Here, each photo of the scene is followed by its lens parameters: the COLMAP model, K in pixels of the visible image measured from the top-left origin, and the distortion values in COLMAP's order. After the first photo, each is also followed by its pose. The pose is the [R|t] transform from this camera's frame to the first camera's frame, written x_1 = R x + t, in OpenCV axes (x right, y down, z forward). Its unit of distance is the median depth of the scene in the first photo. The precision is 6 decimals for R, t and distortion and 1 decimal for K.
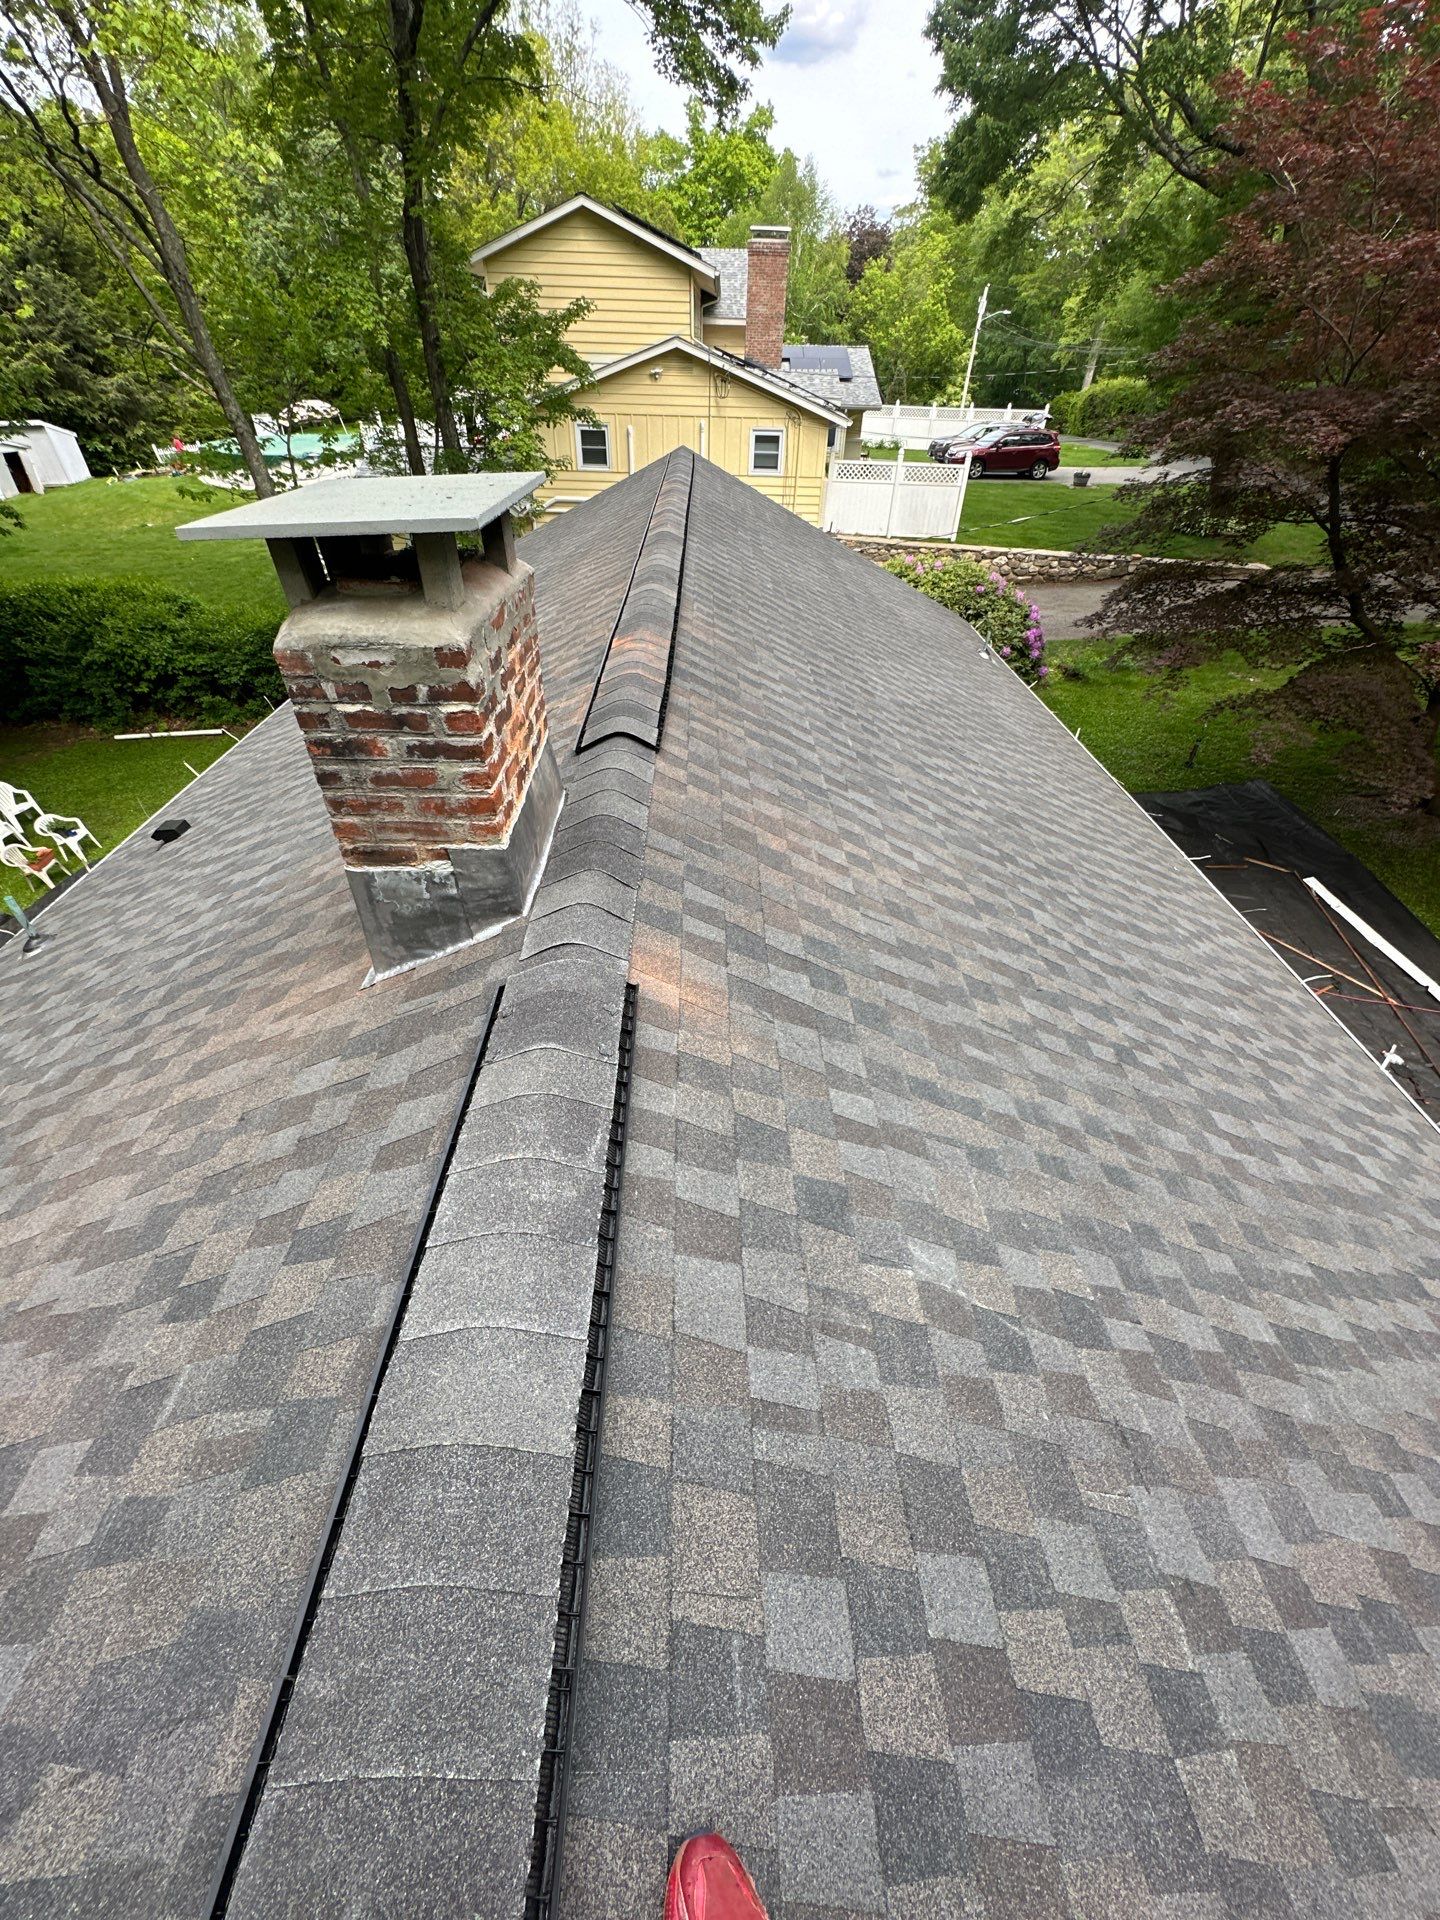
lens RADIAL K [[766.7, 0, 718.3], [0, 766.7, 958.2], [0, 0, 1]] dist [-0.000934, -0.000010]
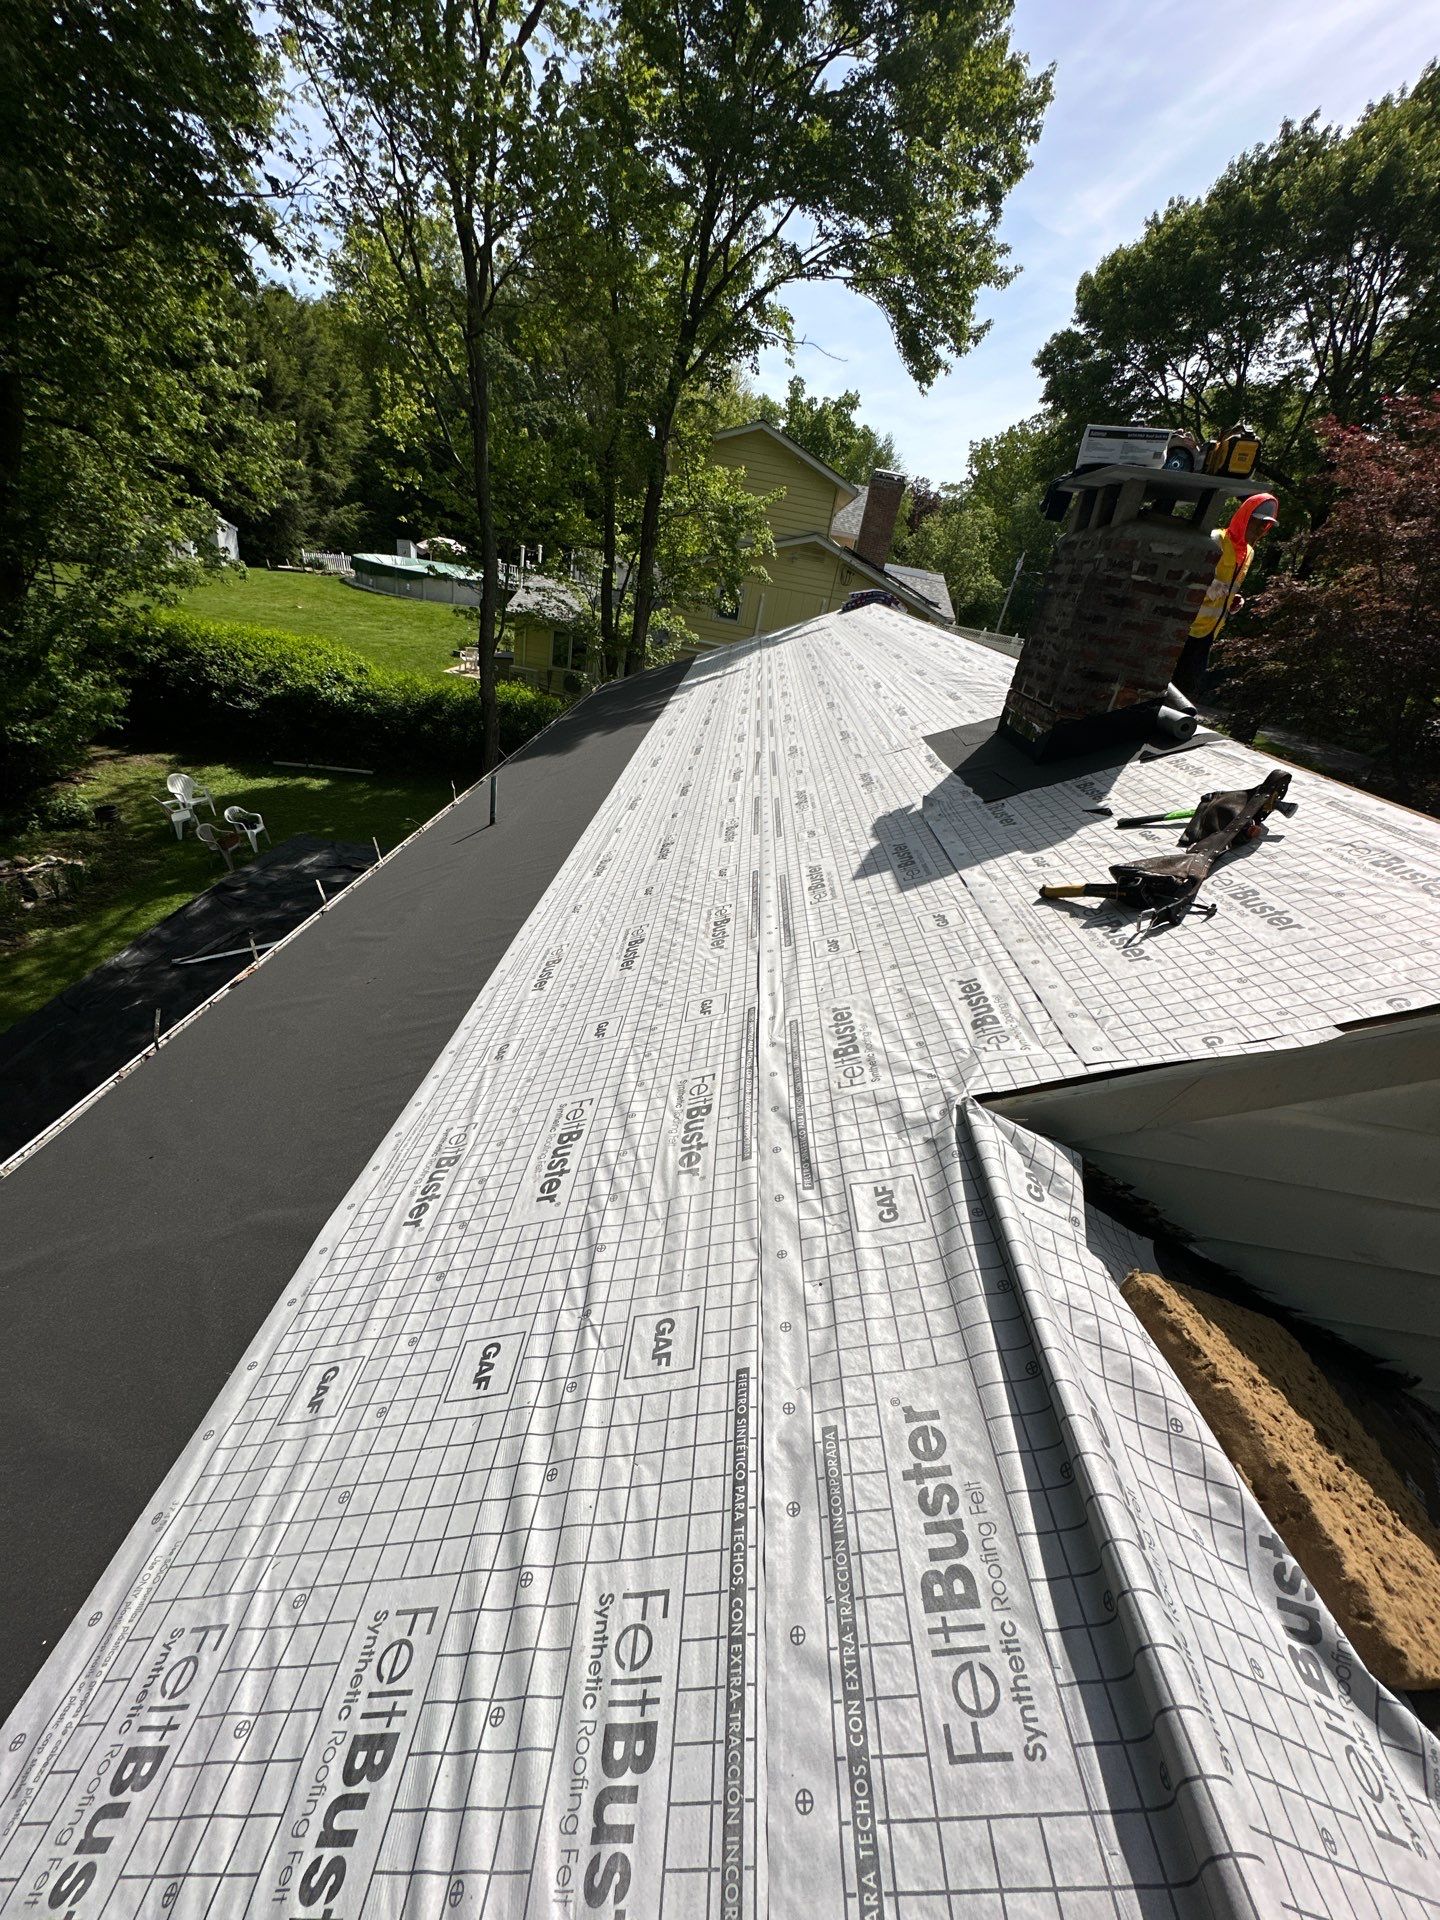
lens RADIAL K [[765.4, 0, 719.8], [0, 765.4, 958.3], [0, 0, 1]] dist [0.000882, -0.000457]
pose [[0.987662, 0.155628, 0.017431, -0.171249], [-0.149370, 0.969635, -0.193641, 0.131713], [-0.047038, 0.188648, 0.980918, -0.069989]]
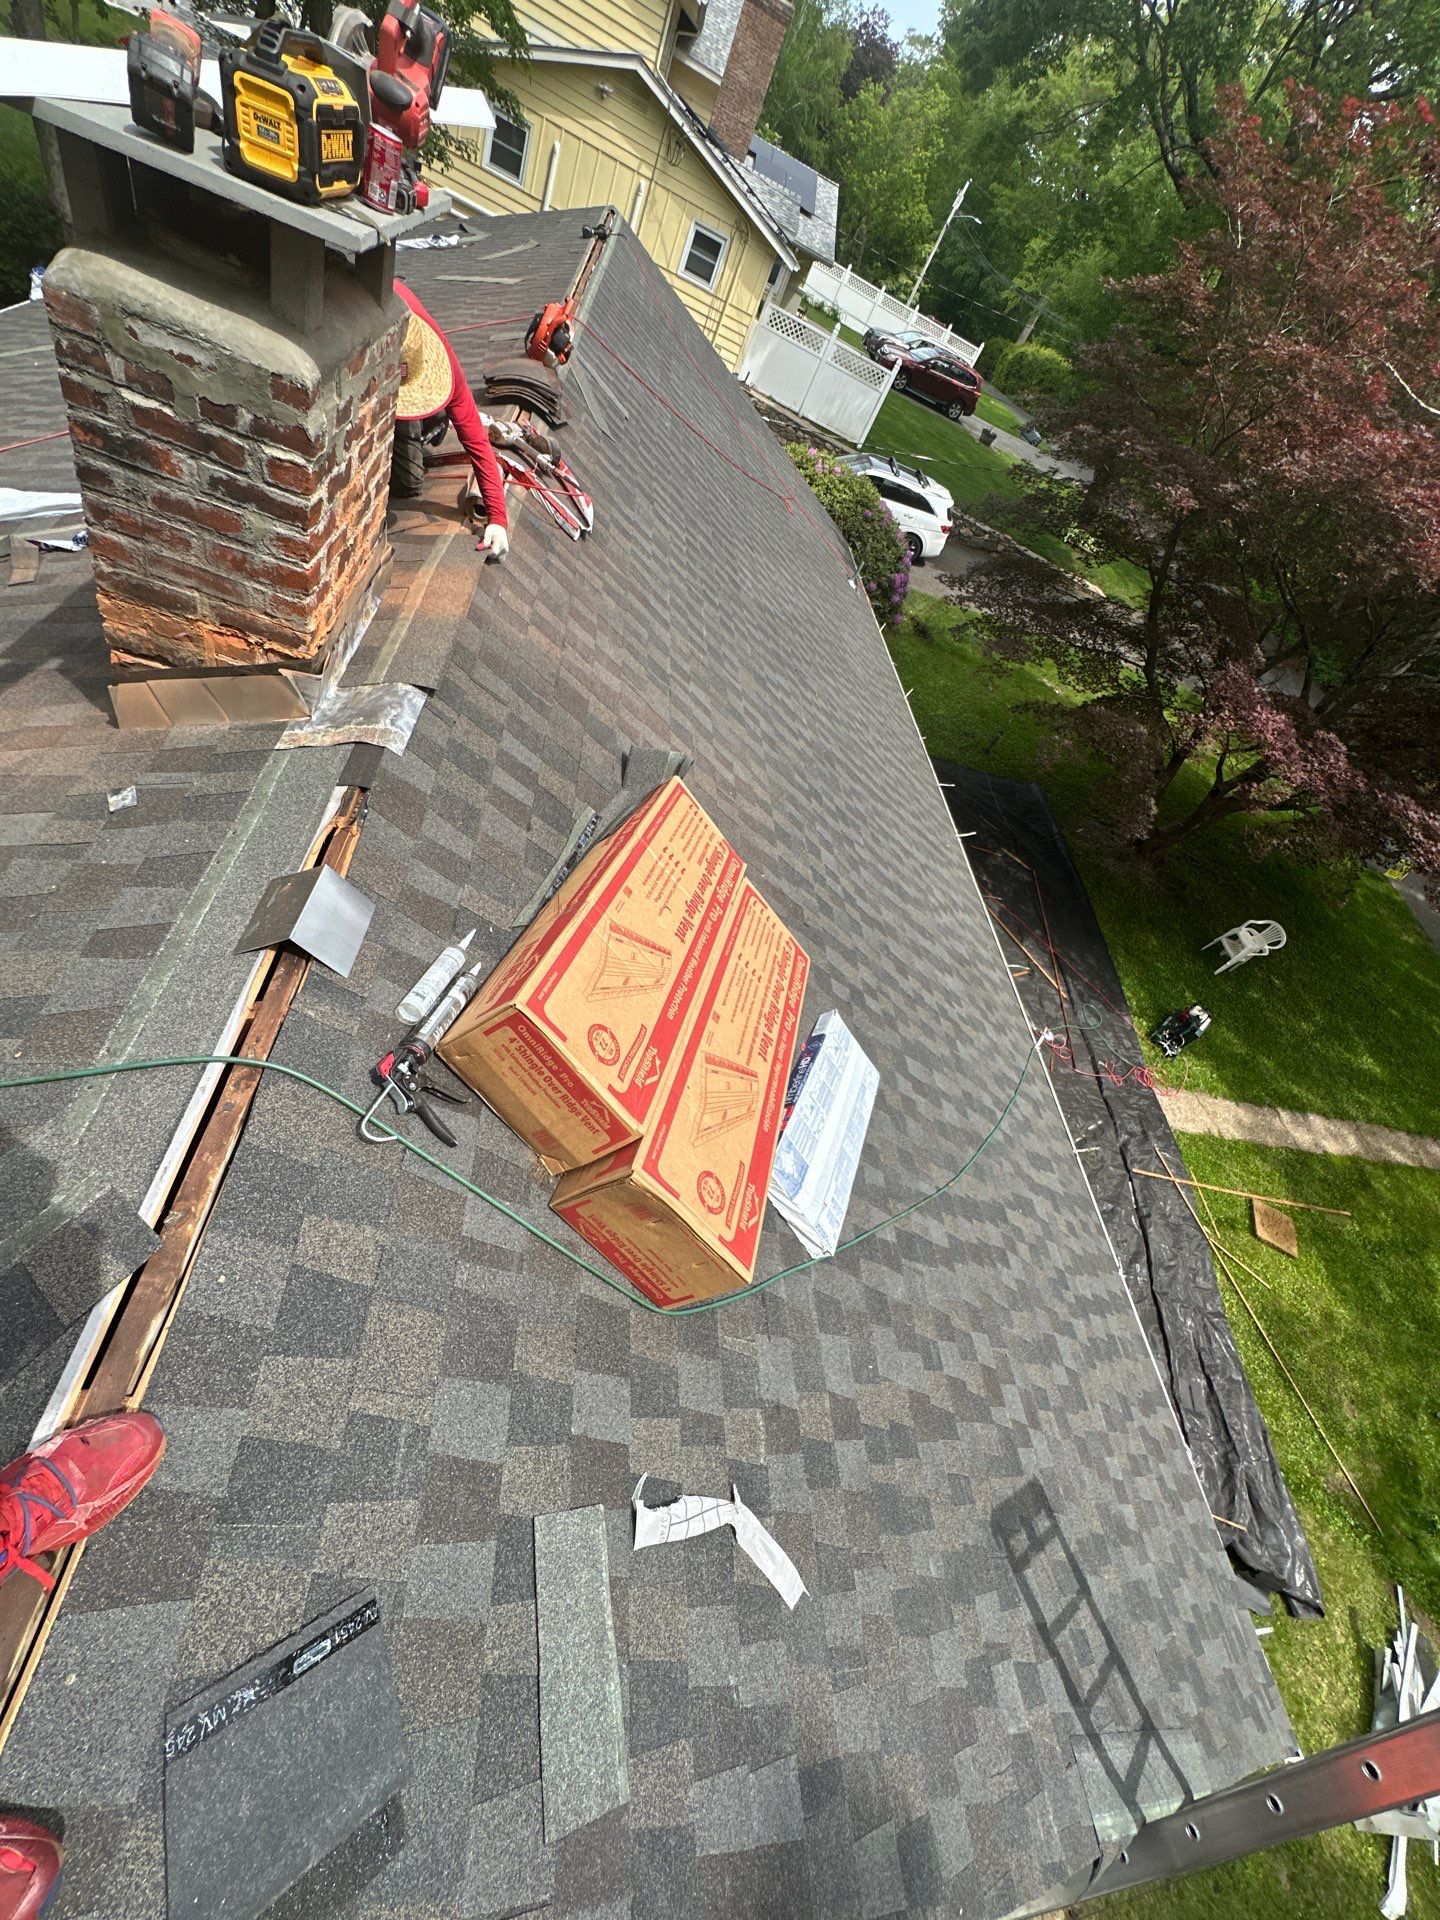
lens RADIAL K [[767.4, 0, 716.9], [0, 767.4, 959.9], [0, 0, 1]] dist [-0.002368, -0.000055]
pose [[0.929739, 0.222020, 0.293757, -0.002709], [-0.268429, 0.954761, 0.127972, -0.003702], [-0.252056, -0.197833, 0.947275, -0.004745]]
